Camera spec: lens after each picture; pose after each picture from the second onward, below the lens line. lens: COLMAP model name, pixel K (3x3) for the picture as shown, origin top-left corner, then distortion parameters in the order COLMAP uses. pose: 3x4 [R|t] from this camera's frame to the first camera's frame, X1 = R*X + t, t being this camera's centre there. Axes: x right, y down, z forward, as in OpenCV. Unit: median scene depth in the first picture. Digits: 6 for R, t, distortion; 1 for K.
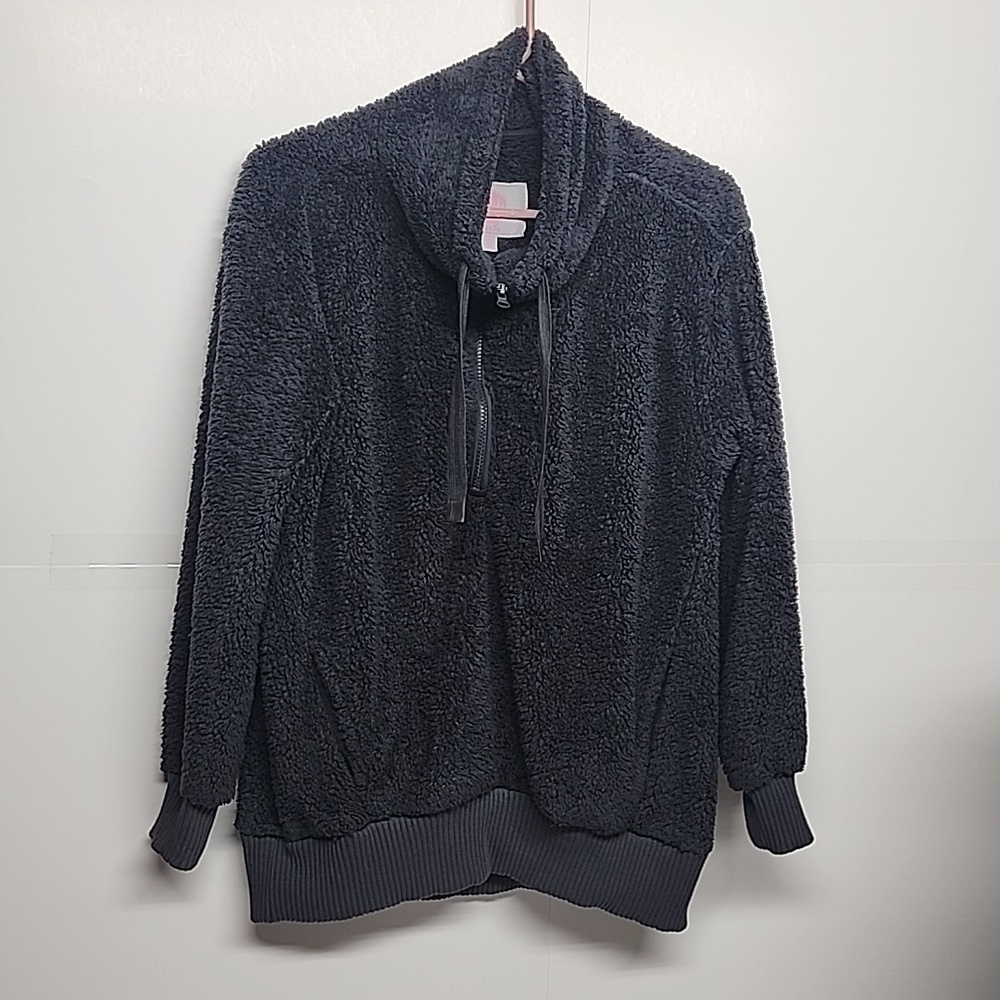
lens RADIAL K [[1318.0, 0, 500.7], [0, 1318.0, 499.1], [0, 0, 1]] dist [0.068260, 0.000000]
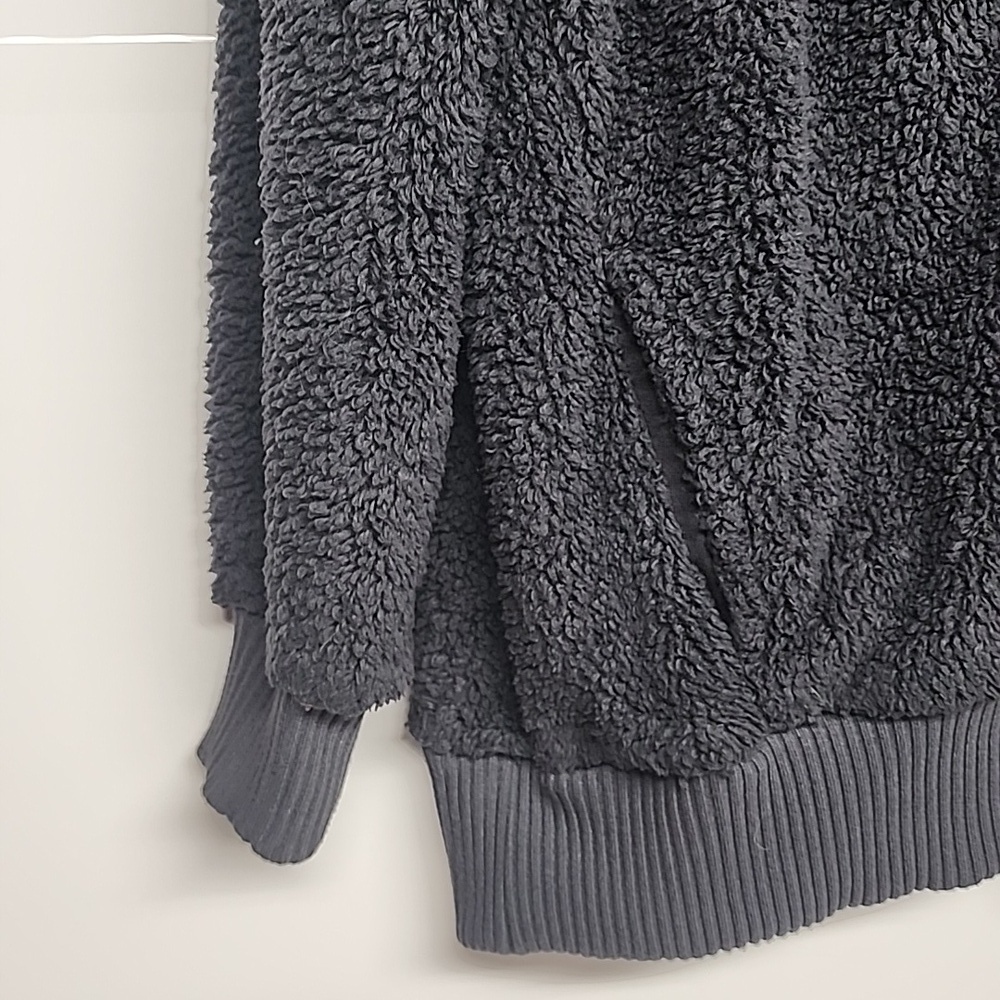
lens RADIAL K [[1318.0, 0, 497.0], [0, 1318.0, 502.5], [0, 0, 1]] dist [0.068260, 0.000000]
pose [[0.998430, -0.012932, -0.054499, -0.154590], [0.026651, 0.965468, 0.259155, 0.080324], [0.049266, -0.260201, 0.964297, 0.650704]]
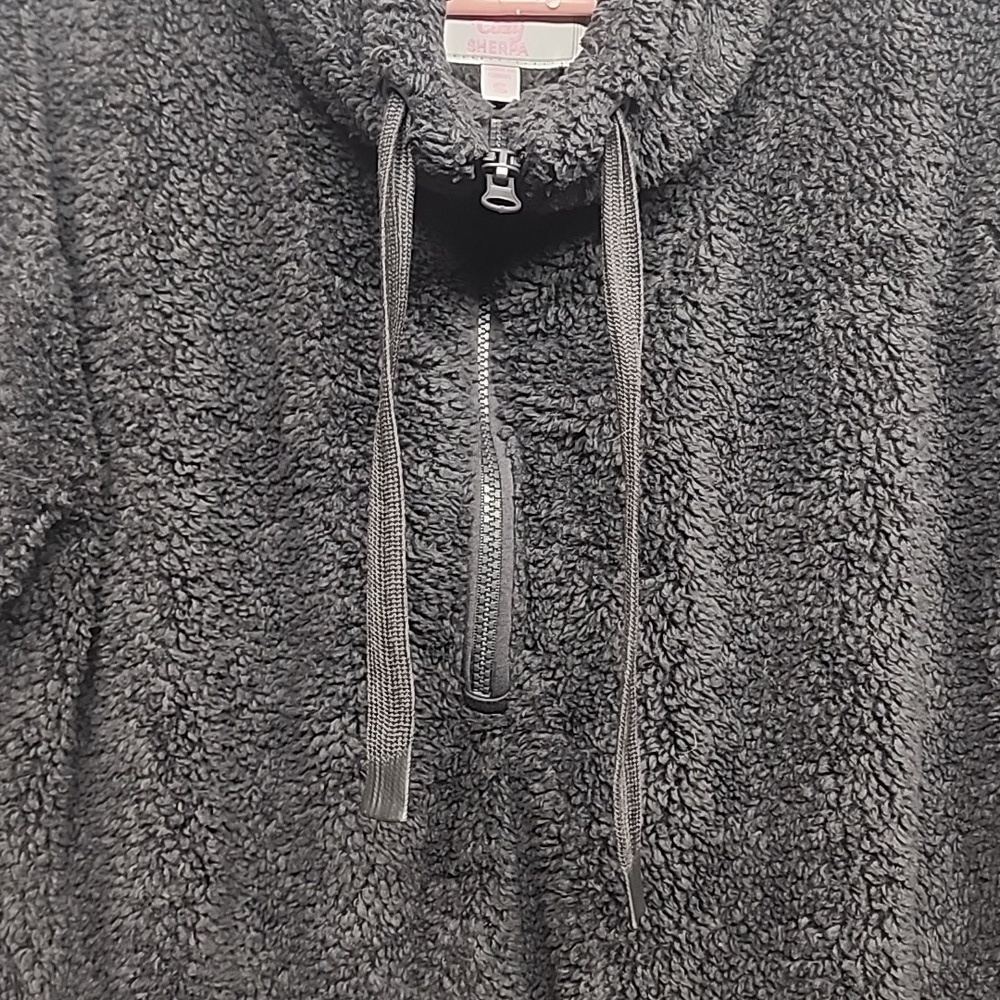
lens RADIAL K [[1318.0, 0, 538.1], [0, 1318.0, 482.9], [0, 0, 1]] dist [0.068260, 0.000000]
pose [[0.991446, -0.027845, -0.127514, 0.051788], [0.020210, 0.997946, -0.060787, -0.047922], [0.128945, 0.057690, 0.989972, 0.617947]]
